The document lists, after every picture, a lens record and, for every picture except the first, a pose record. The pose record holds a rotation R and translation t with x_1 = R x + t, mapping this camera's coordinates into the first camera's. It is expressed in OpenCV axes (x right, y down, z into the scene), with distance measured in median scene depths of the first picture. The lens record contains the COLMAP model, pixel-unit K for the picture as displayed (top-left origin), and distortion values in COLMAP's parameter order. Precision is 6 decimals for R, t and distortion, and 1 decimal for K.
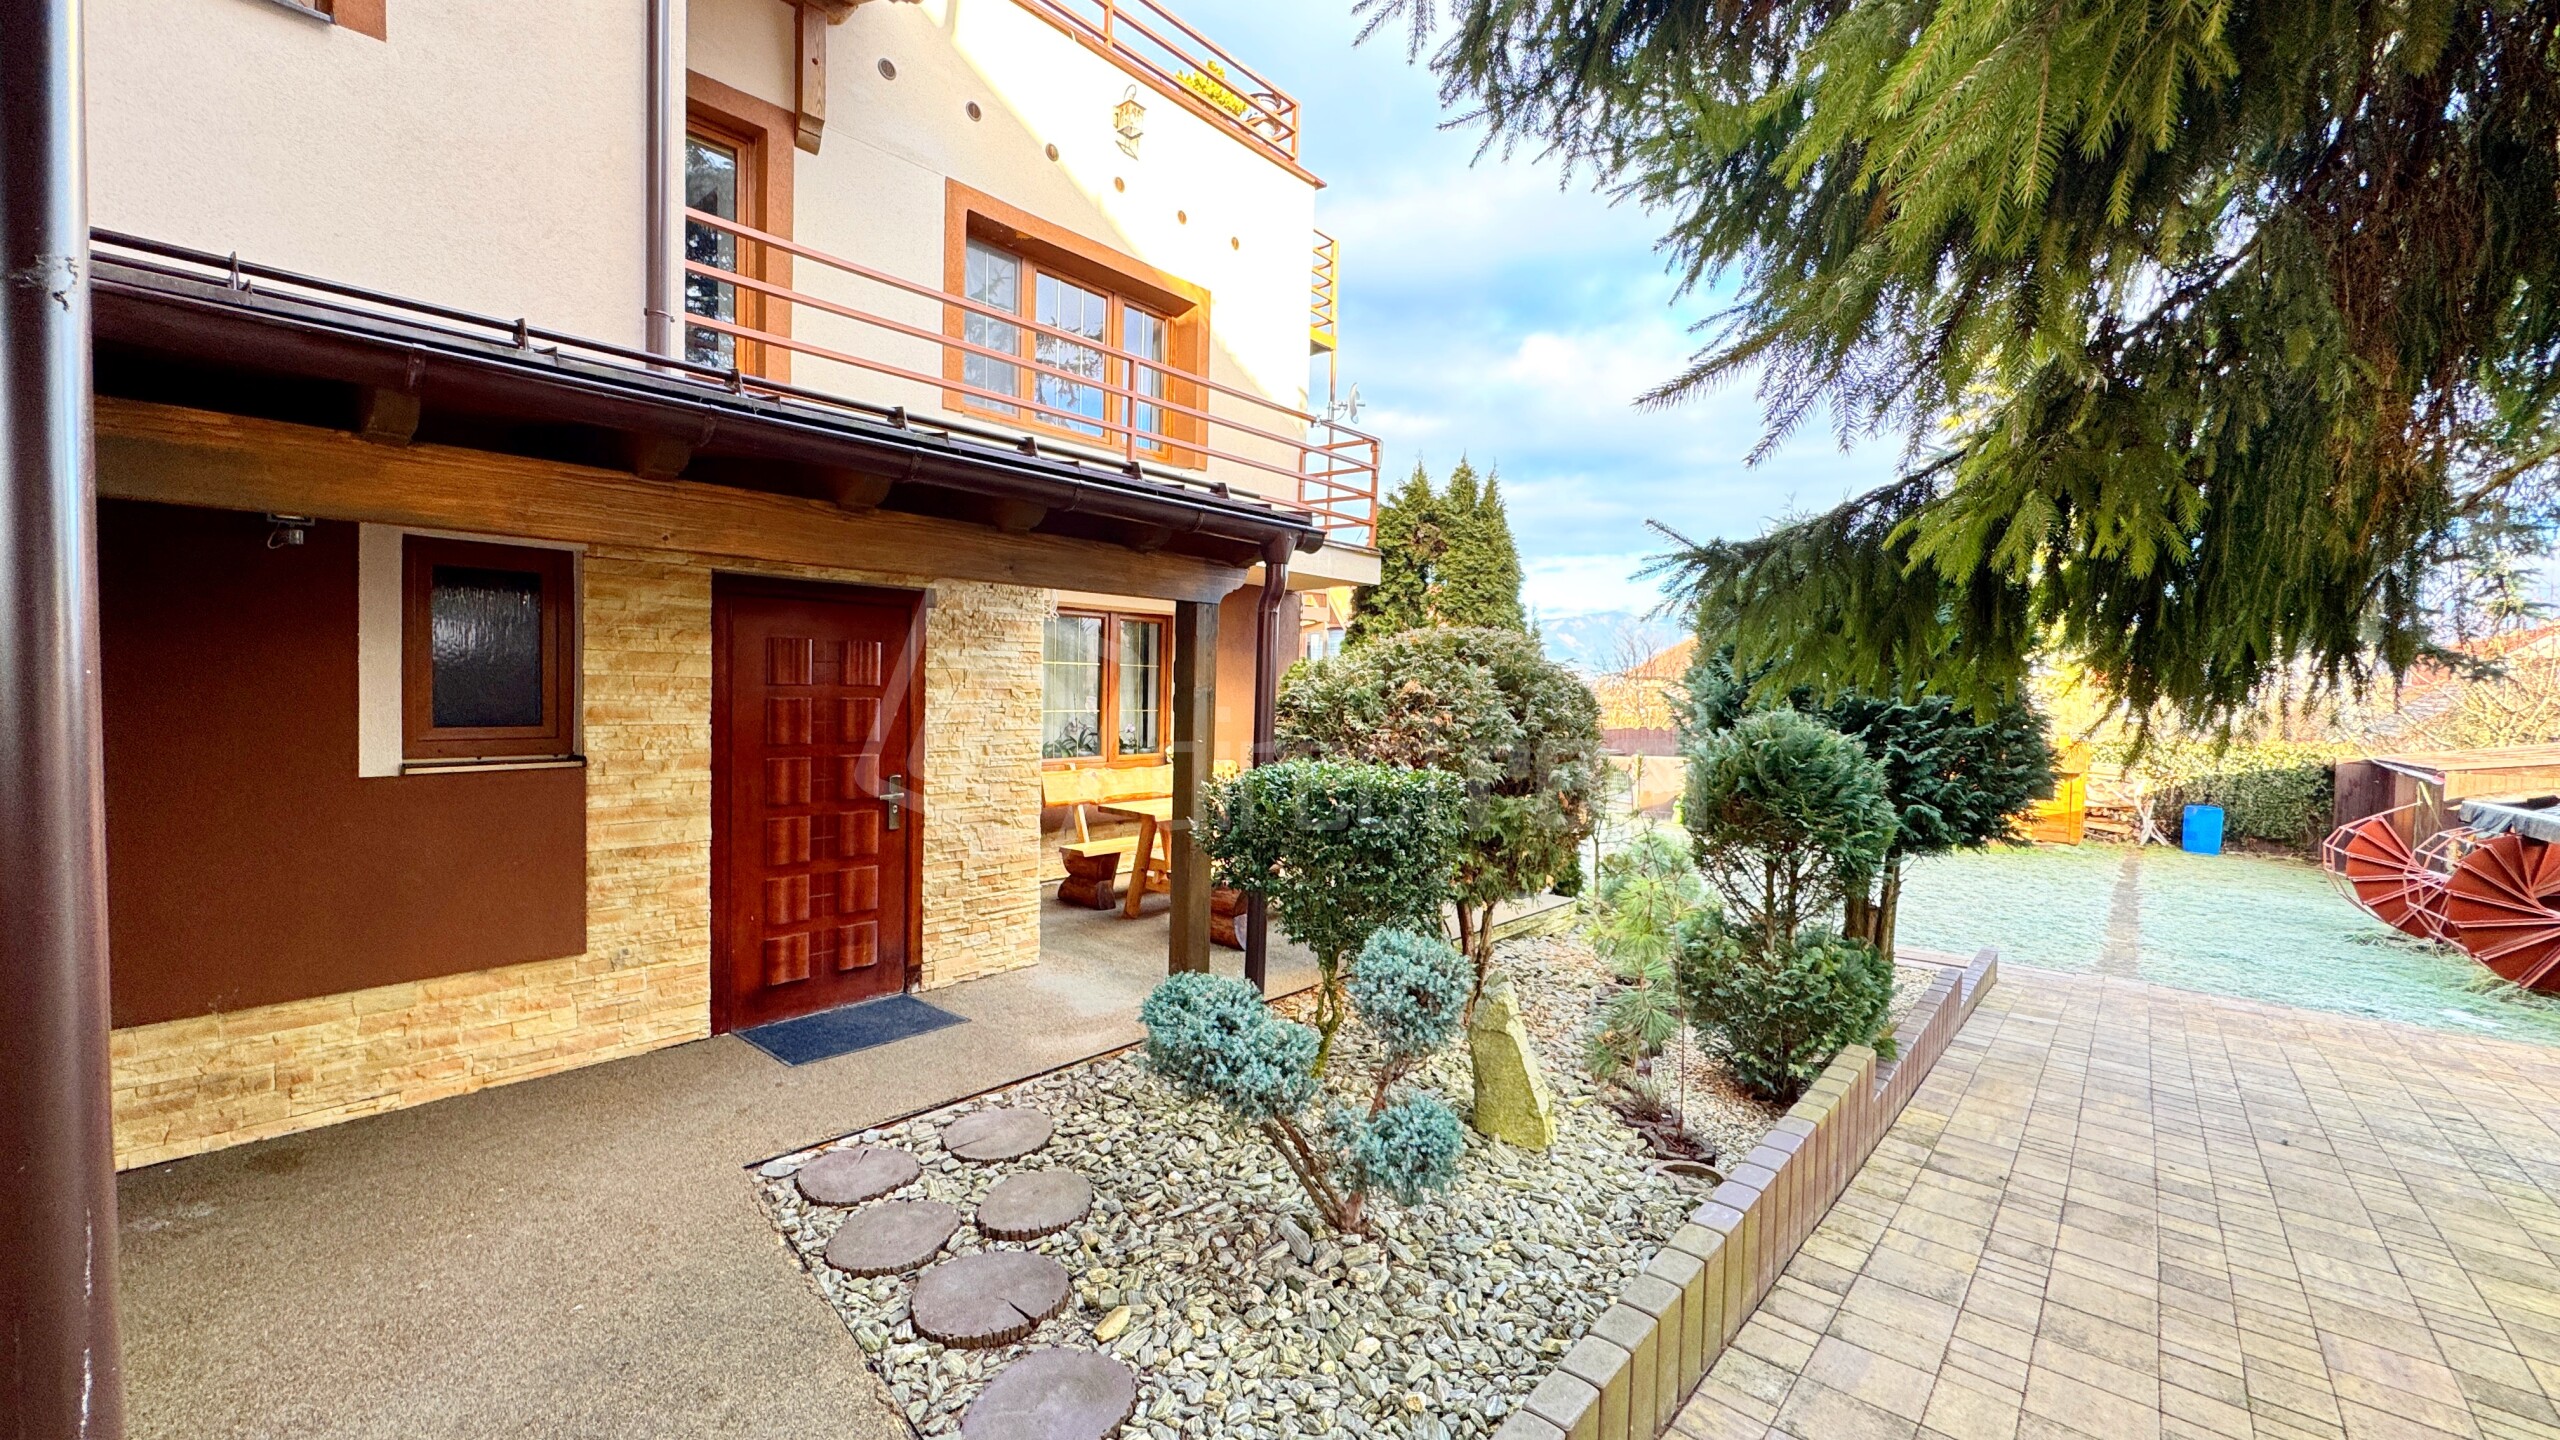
lens RADIAL K [[1033.8, 0, 1280.0], [0, 1033.8, 720.0], [0, 0, 1]] dist [-0.000365, -0.000040]
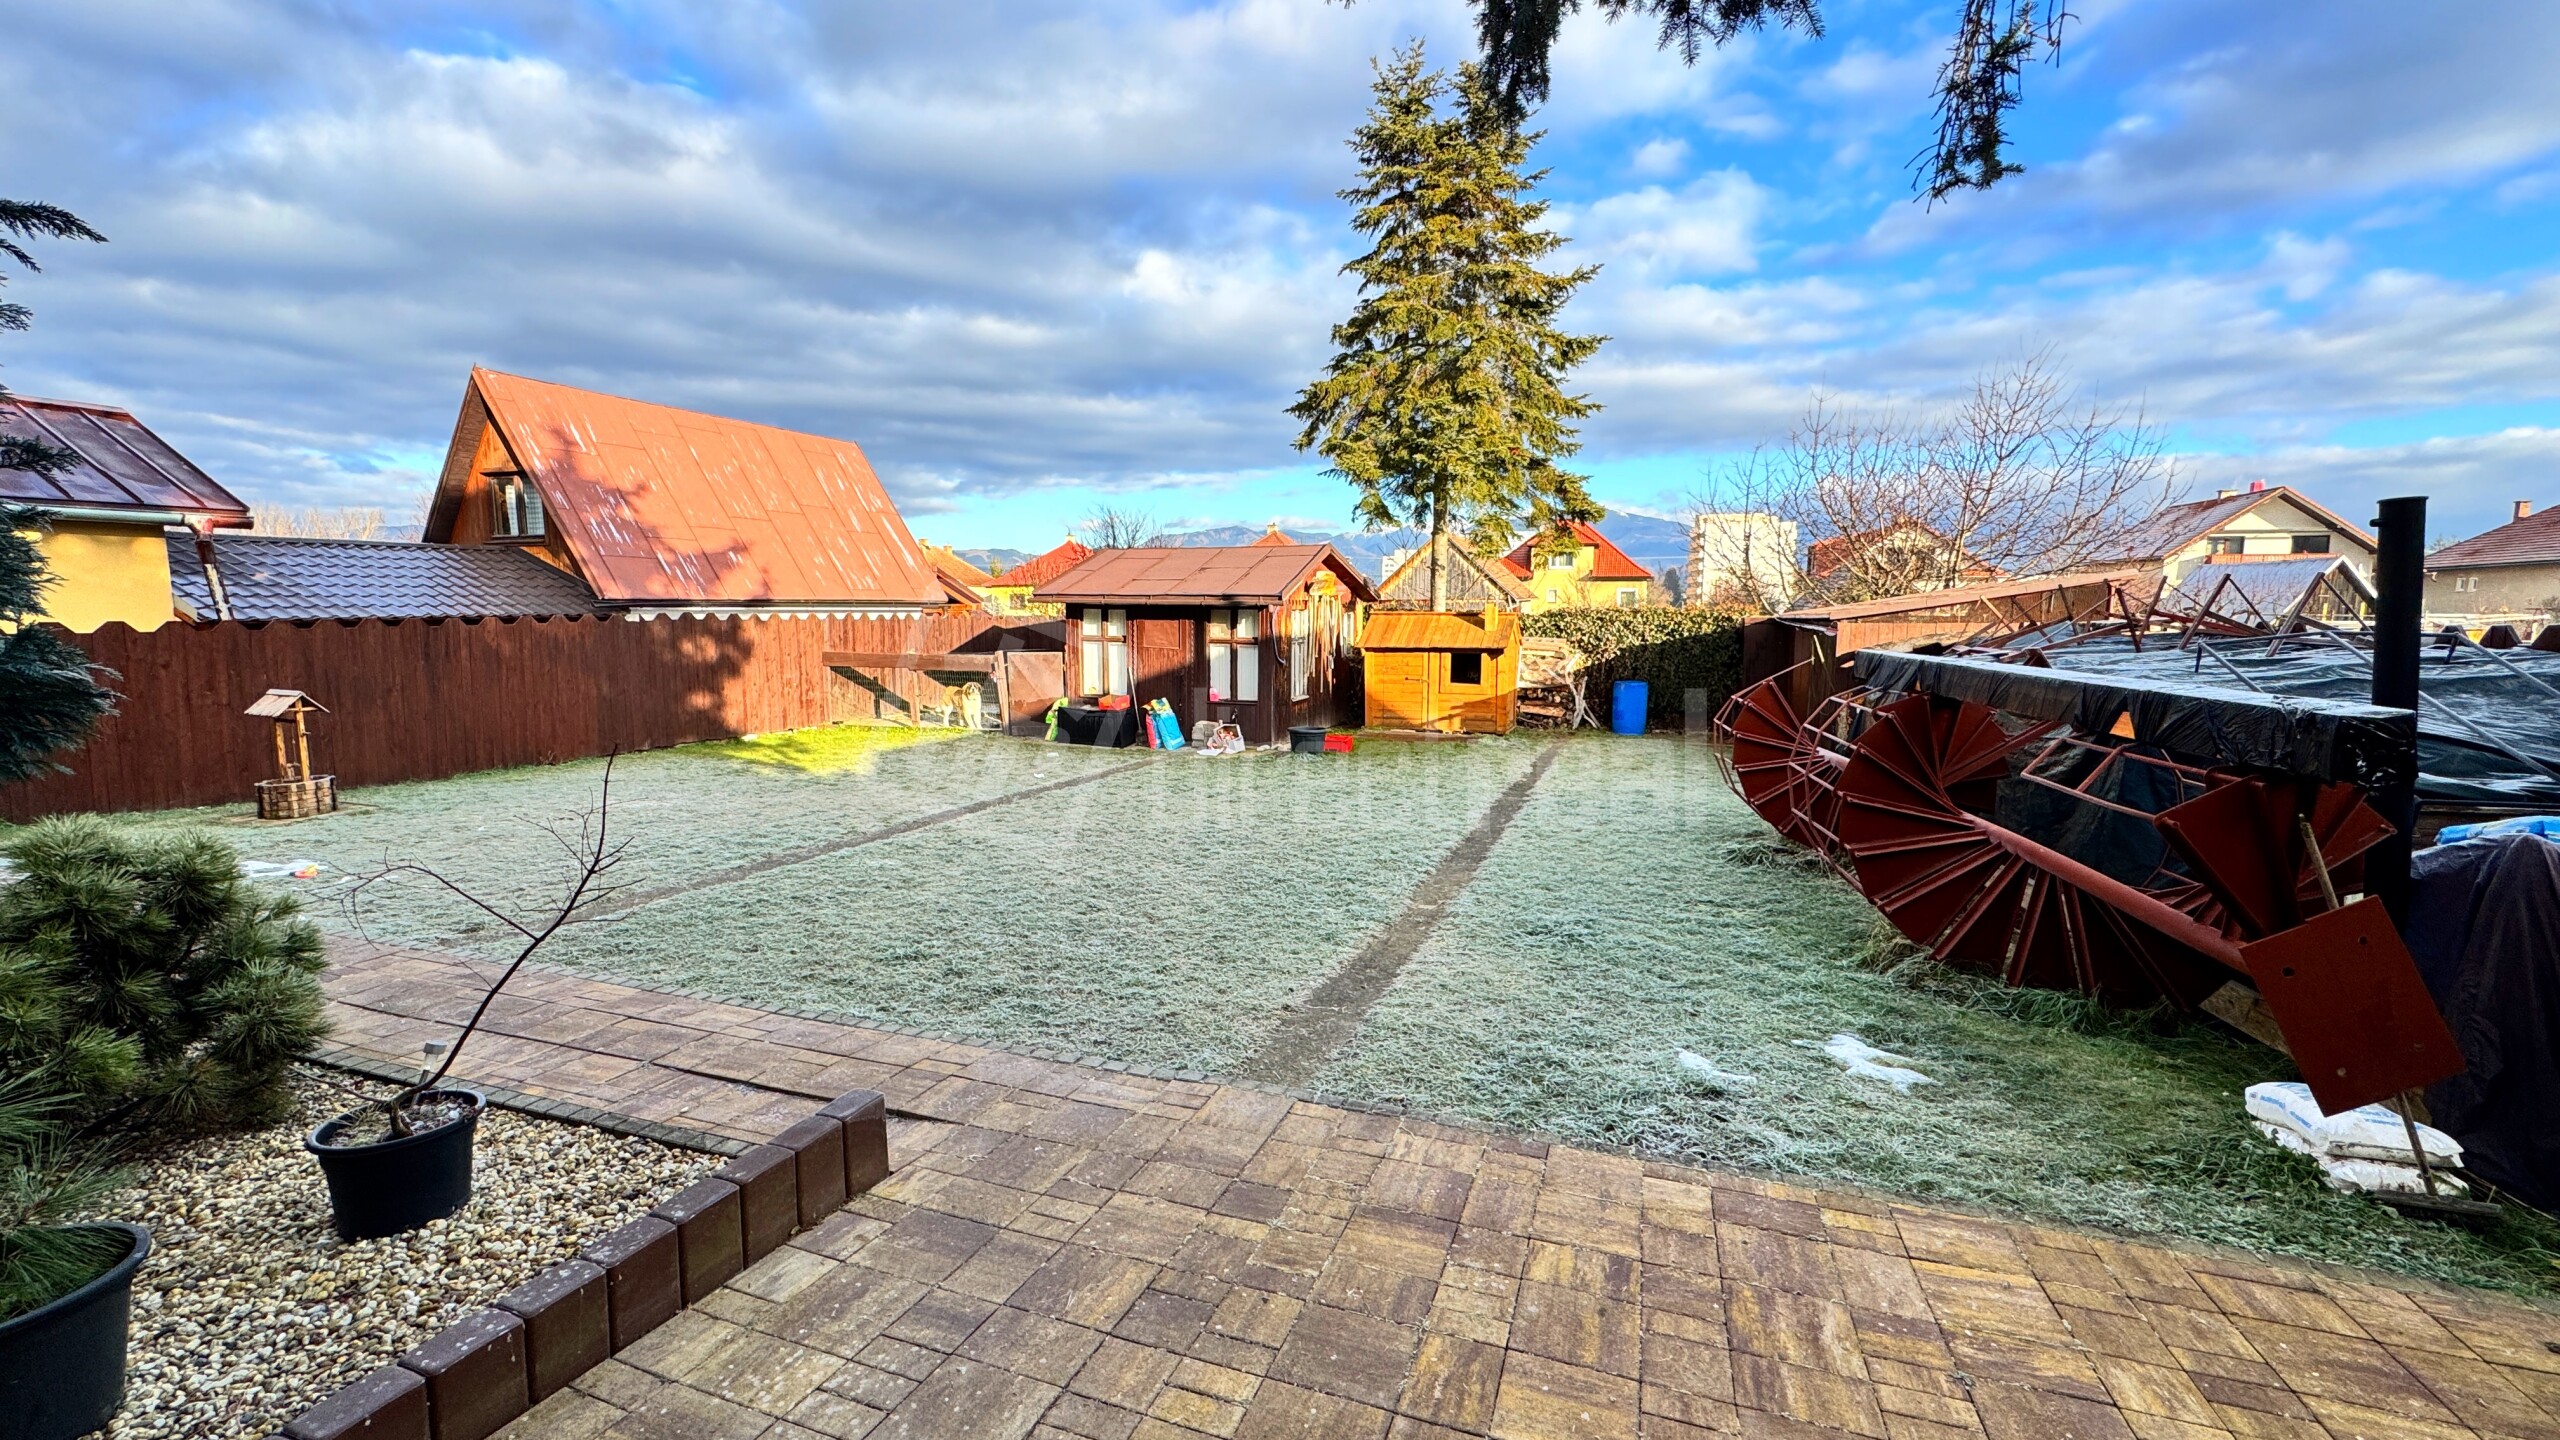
lens RADIAL K [[1033.8, 0, 1280.0], [0, 1033.8, 720.0], [0, 0, 1]] dist [-0.000365, -0.000040]
pose [[0.937628, -0.064395, 0.341623, 0.420860], [0.036794, 0.995557, 0.086672, 0.039738], [-0.345687, -0.068696, 0.935832, 0.373838]]
